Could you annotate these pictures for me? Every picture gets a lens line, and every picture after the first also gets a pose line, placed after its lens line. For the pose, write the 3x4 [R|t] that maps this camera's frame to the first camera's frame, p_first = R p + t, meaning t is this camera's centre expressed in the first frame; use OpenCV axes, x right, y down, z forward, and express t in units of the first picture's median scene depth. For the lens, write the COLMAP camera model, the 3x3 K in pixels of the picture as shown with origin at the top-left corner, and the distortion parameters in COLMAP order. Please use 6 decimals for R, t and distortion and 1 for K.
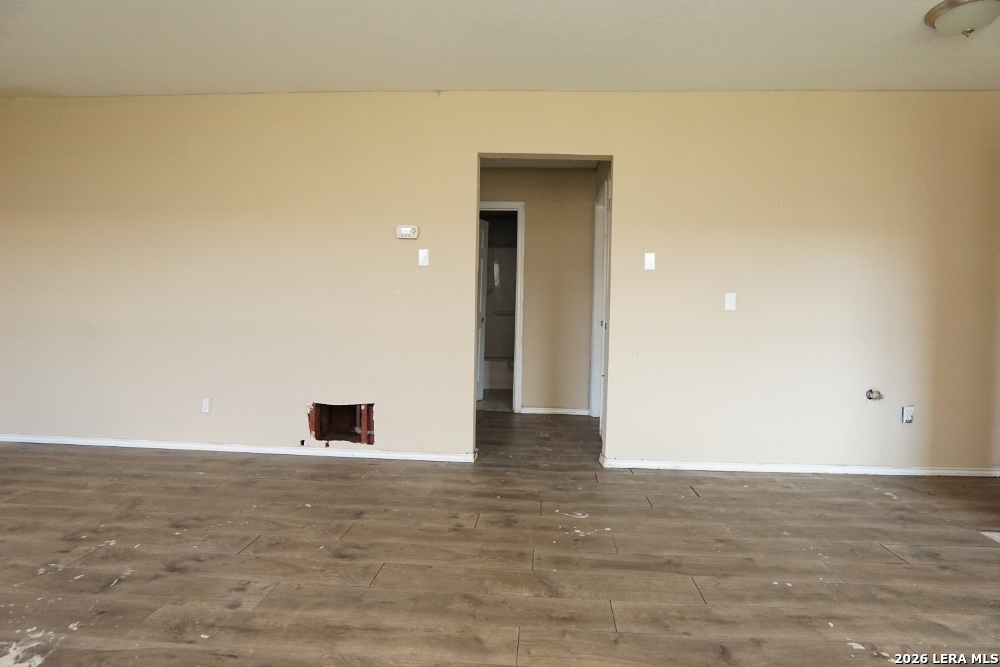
lens RADIAL K [[532.2, 0, 507.5], [0, 532.2, 330.9], [0, 0, 1]] dist [-0.034346, 0.008847]
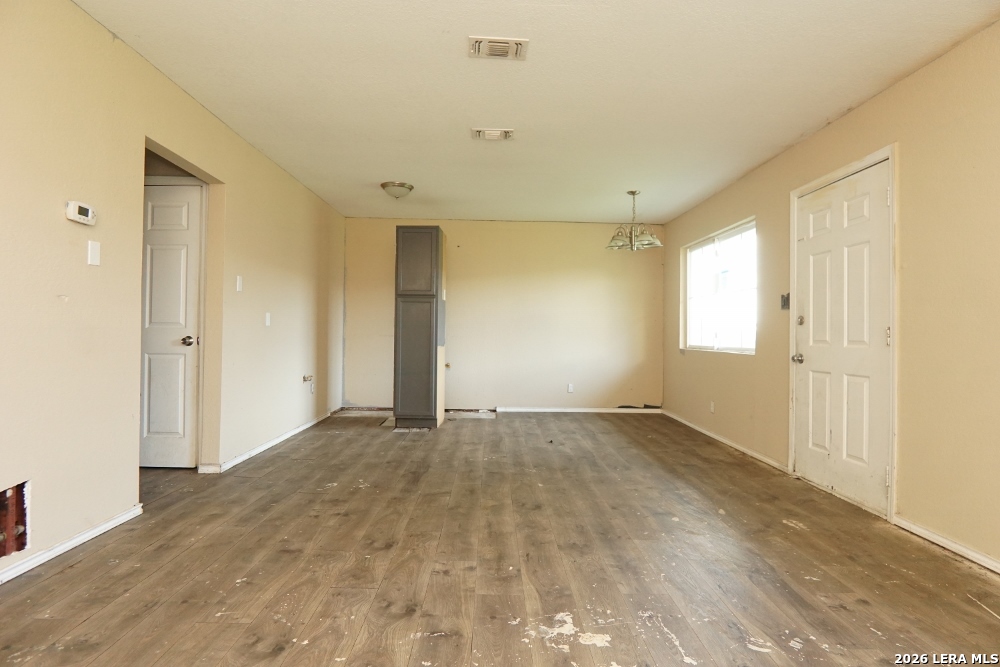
lens RADIAL K [[532.2, 0, 498.9], [0, 532.2, 333.7], [0, 0, 1]] dist [-0.034346, 0.008847]
pose [[-0.076087, -0.019978, 0.996901, -1.380548], [0.016483, 0.999637, 0.021291, -0.055463], [-0.996965, 0.018051, -0.075730, 0.782581]]
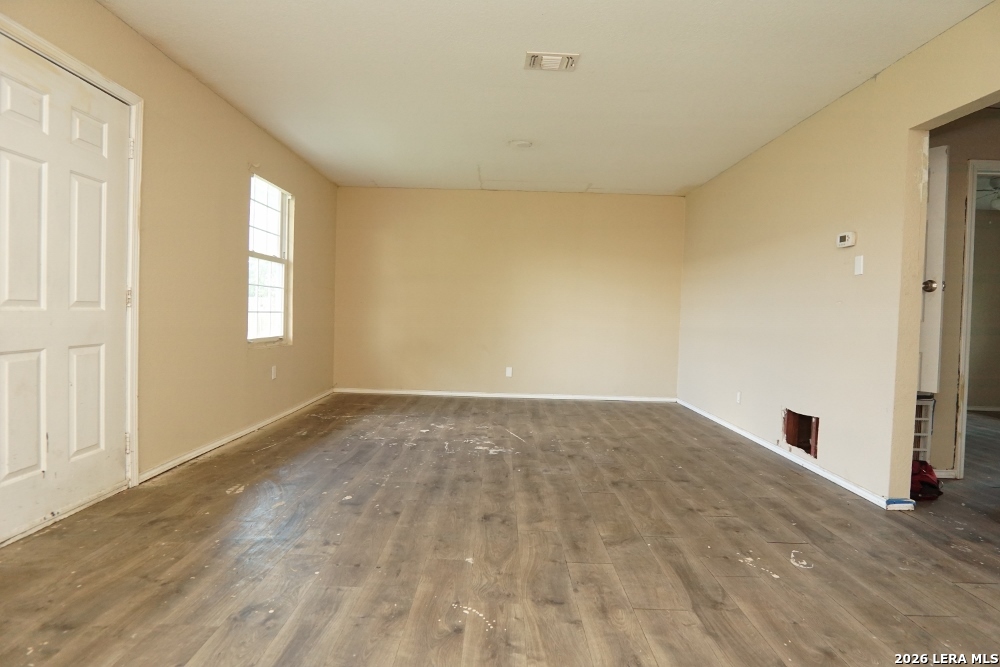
lens RADIAL K [[532.2, 0, 501.2], [0, 532.2, 332.9], [0, 0, 1]] dist [-0.034346, 0.008847]
pose [[0.062093, 0.018811, -0.997893, 1.068783], [-0.063643, 0.997862, 0.014850, 0.002947], [0.996039, 0.062587, 0.063158, 0.524685]]
